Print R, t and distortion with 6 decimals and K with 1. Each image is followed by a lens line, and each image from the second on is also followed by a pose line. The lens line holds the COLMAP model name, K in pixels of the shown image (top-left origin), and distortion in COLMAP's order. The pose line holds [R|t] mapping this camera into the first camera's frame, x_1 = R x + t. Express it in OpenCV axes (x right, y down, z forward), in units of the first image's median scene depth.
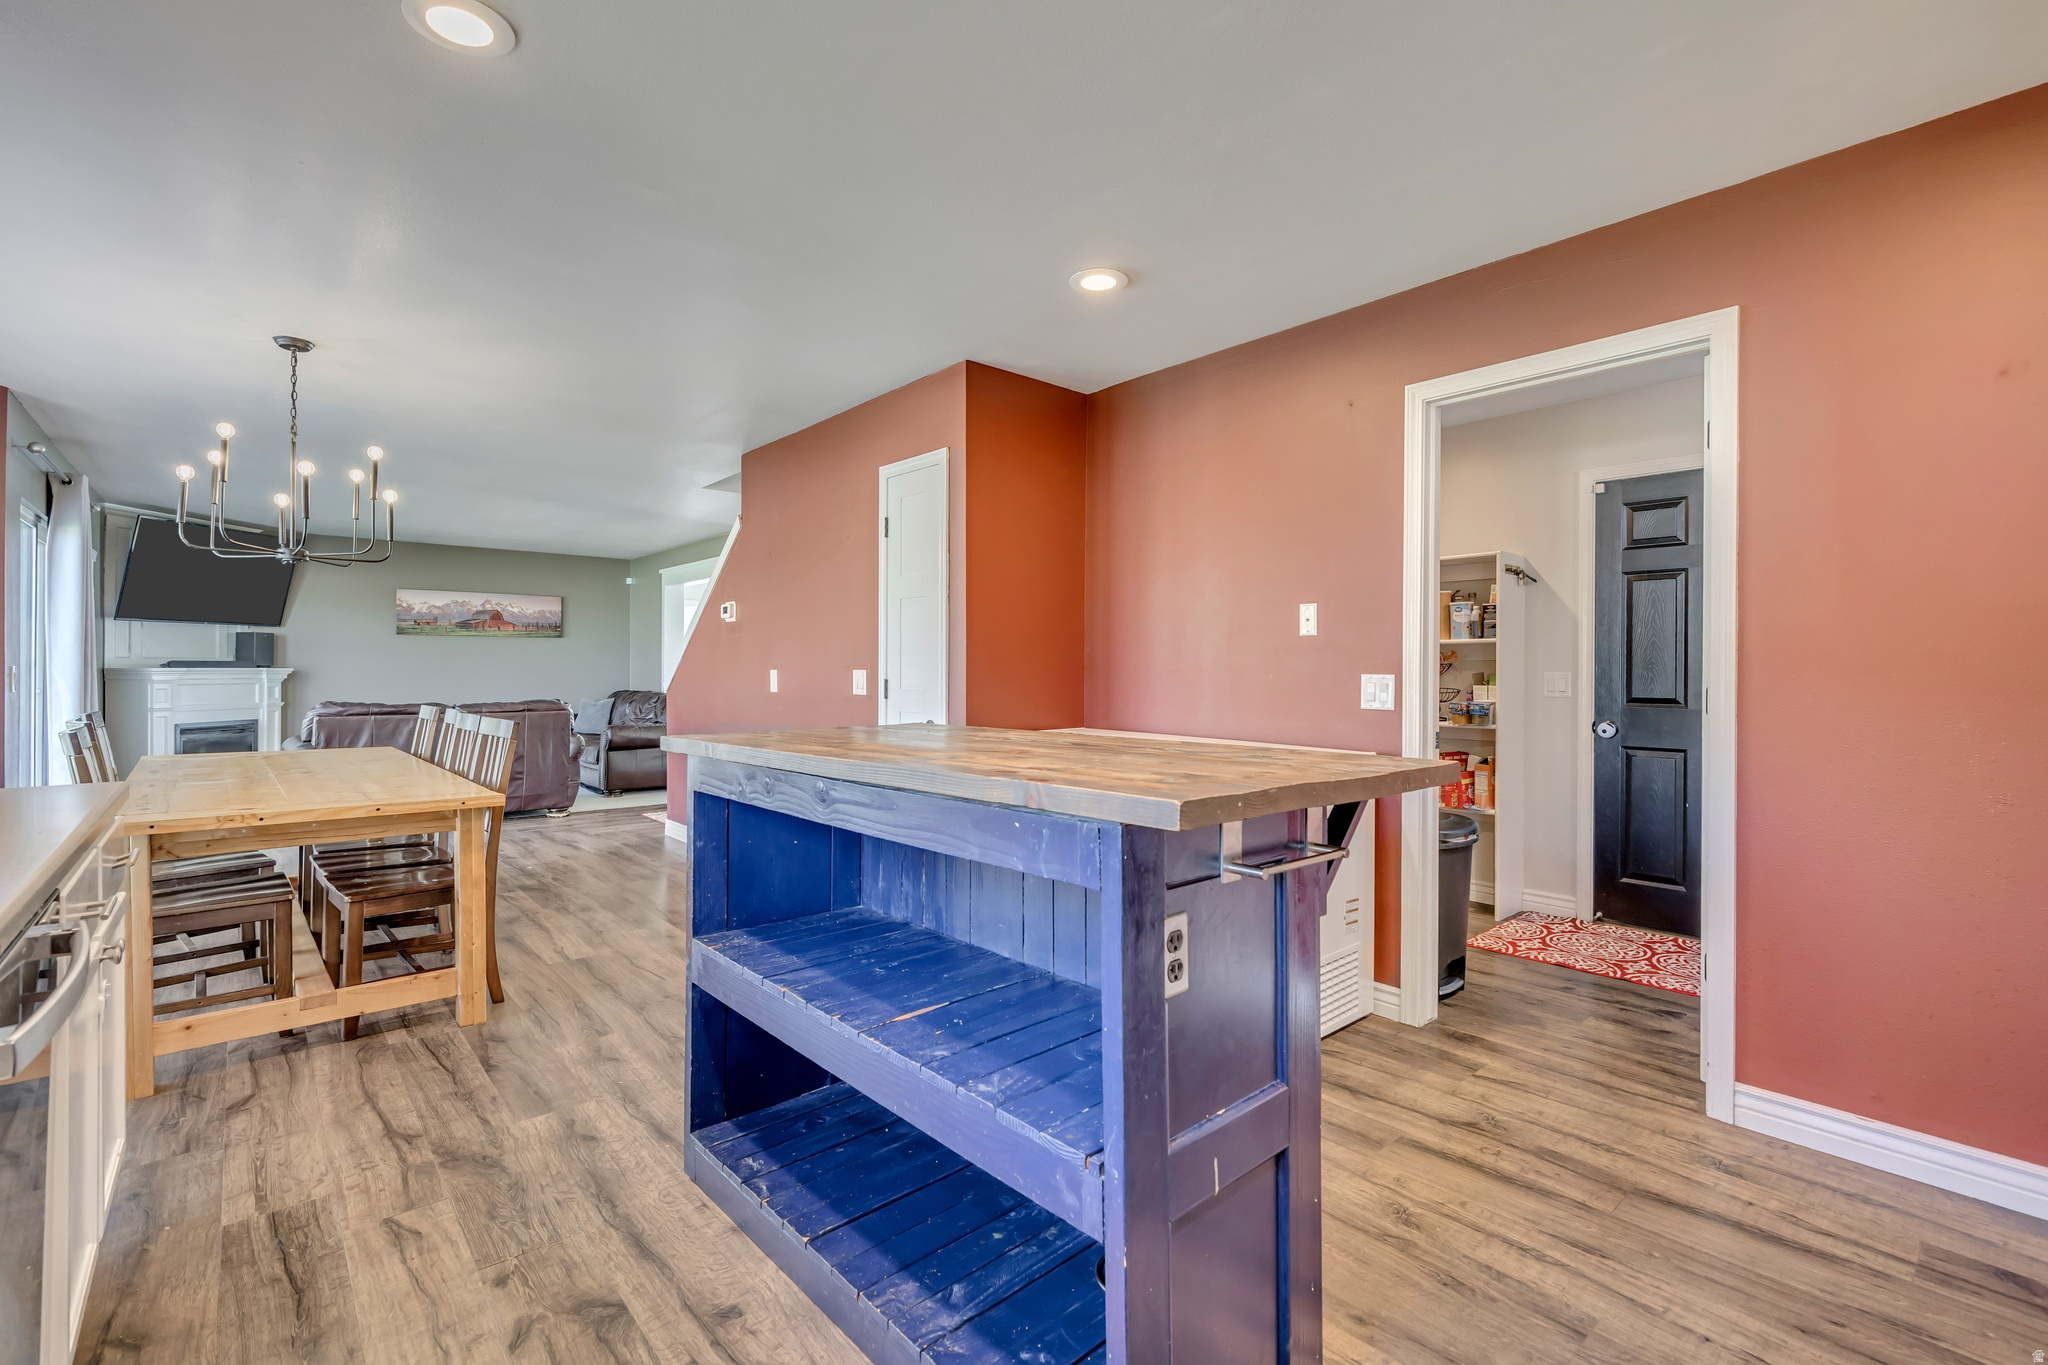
lens RADIAL K [[935.8, 0, 1024.2], [0, 935.8, 672.4], [0, 0, 1]] dist [-0.000735, -0.001008]
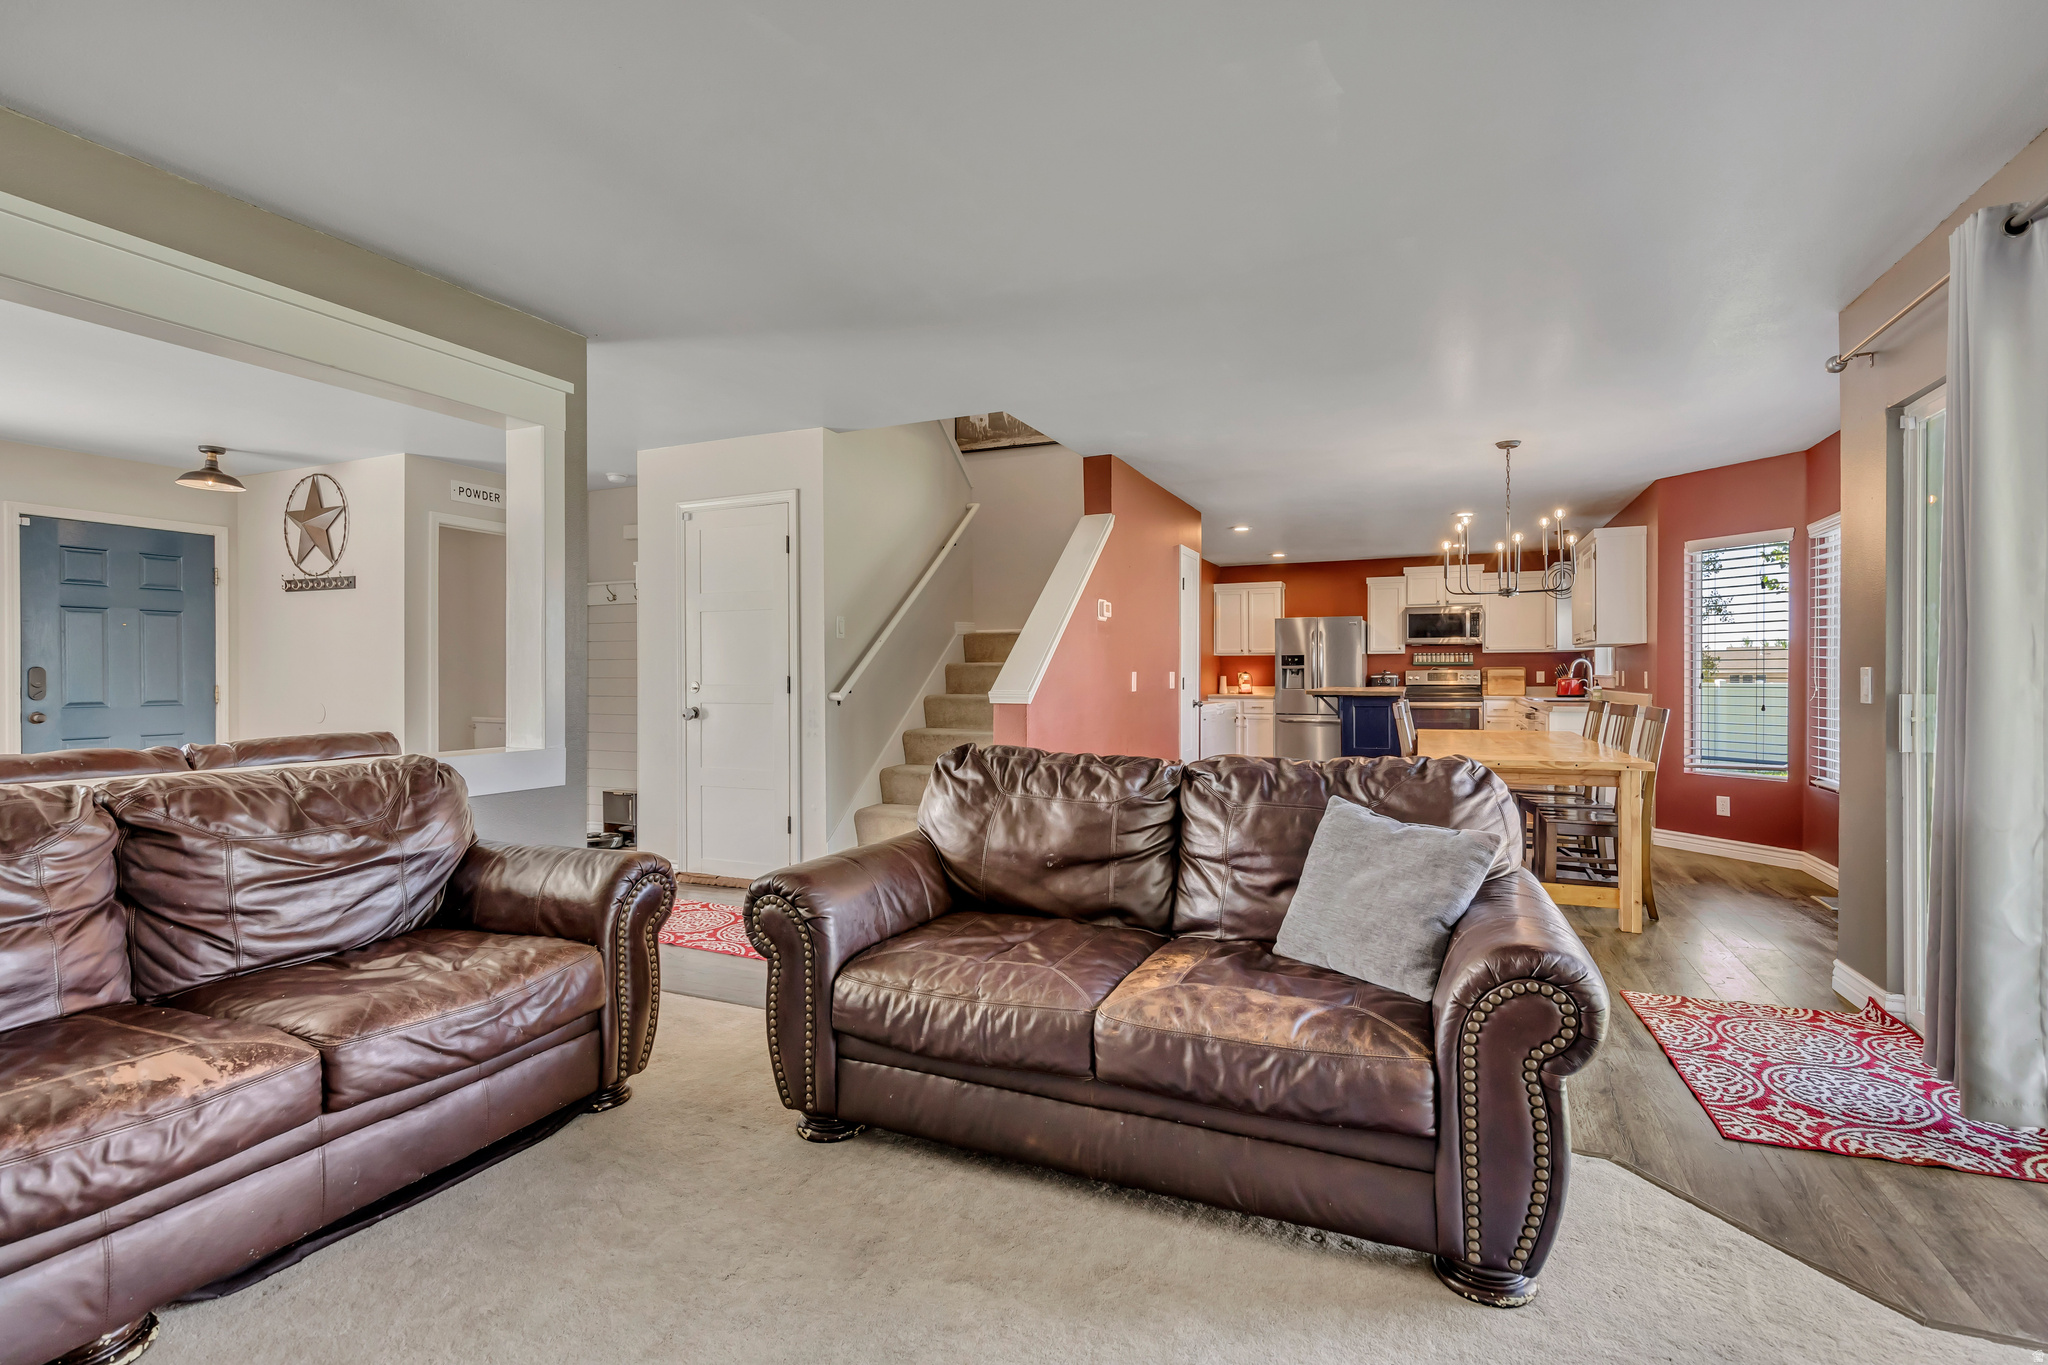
lens RADIAL K [[935.8, 0, 1023.1], [0, 935.8, 680.2], [0, 0, 1]] dist [-0.000735, -0.001008]
pose [[-0.418410, -0.007610, 0.908226, -3.199604], [0.001236, 0.999959, 0.008947, -0.005971], [-0.908257, 0.004866, -0.418383, 4.087599]]
